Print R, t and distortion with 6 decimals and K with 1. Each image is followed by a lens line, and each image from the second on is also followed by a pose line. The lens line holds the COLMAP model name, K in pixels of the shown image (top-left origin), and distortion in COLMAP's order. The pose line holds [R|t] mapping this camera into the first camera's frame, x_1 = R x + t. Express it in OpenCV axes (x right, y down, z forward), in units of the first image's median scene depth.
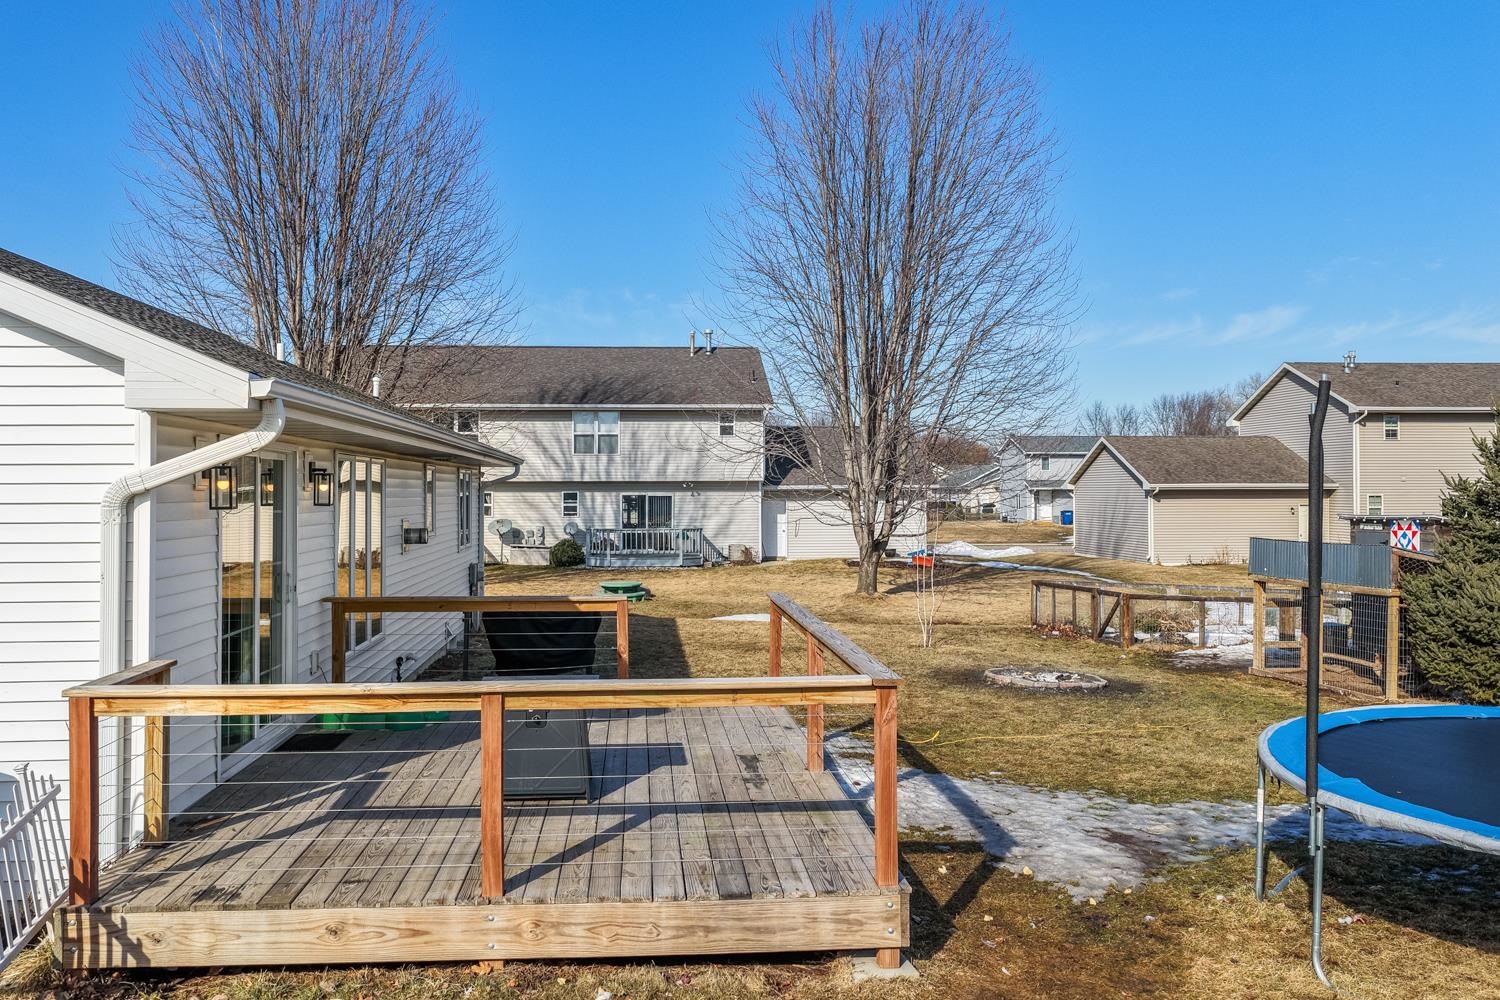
lens RADIAL K [[1273.7, 0, 746.9], [0, 1273.7, 462.2], [0, 0, 1]] dist [-0.000064, 0.014671]
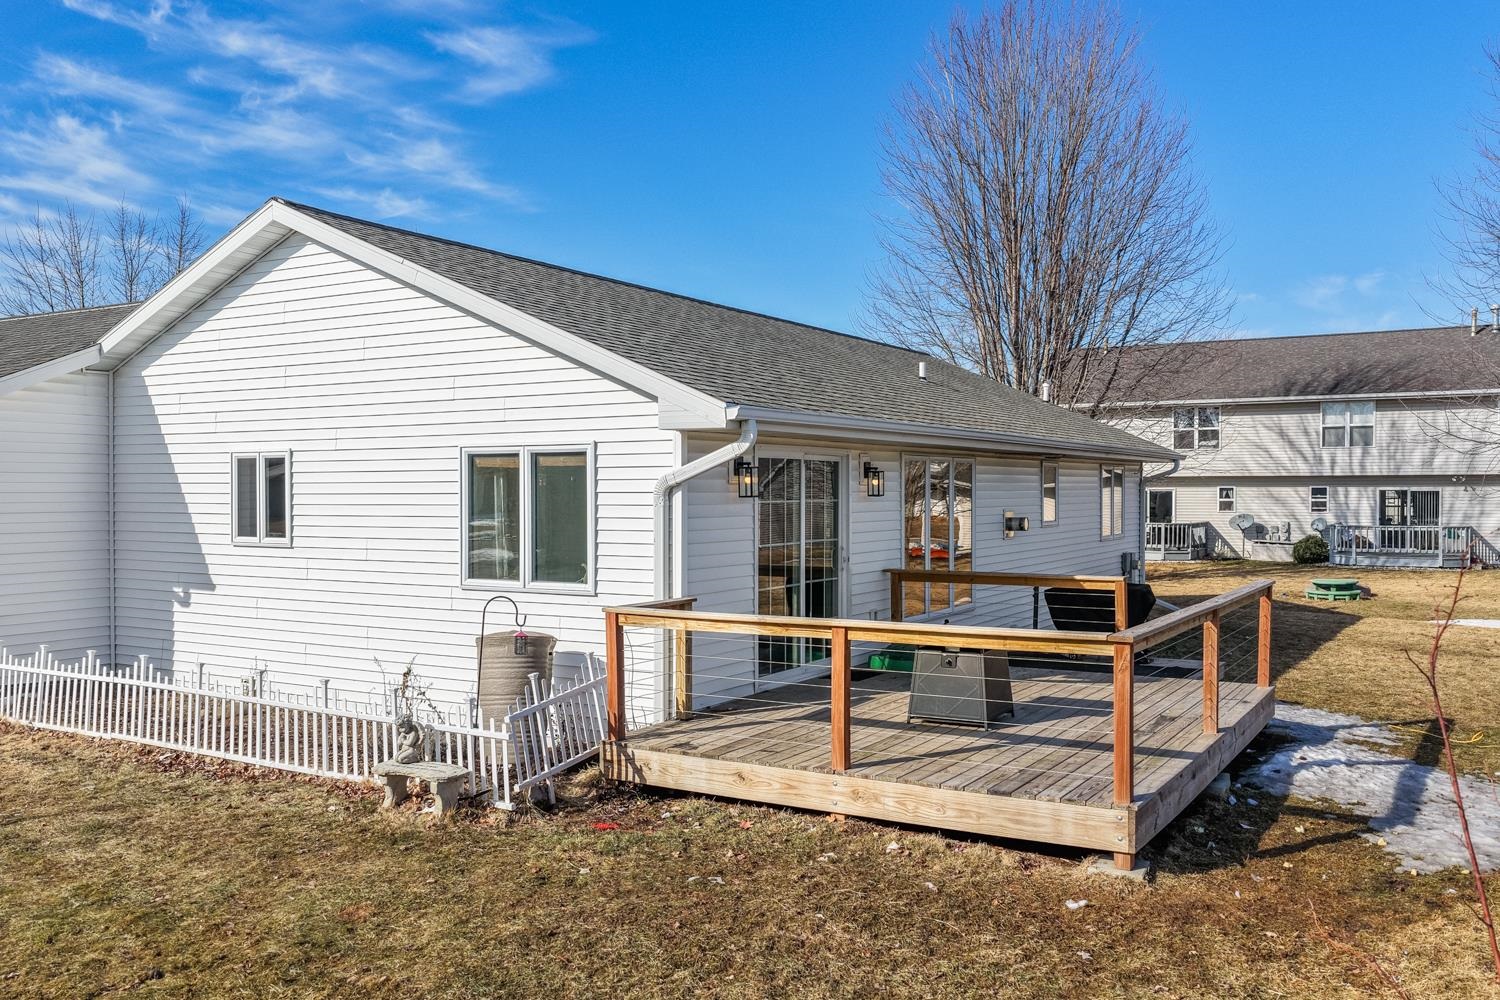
lens RADIAL K [[1244.7, 0, 760.3], [0, 1244.7, 502.5], [0, 0, 1]] dist [-0.013104, 0.036318]
pose [[0.827076, 0.005990, -0.562058, 0.275251], [0.013985, 0.999414, 0.031230, -0.000108], [0.561916, -0.033690, 0.826508, -0.098667]]
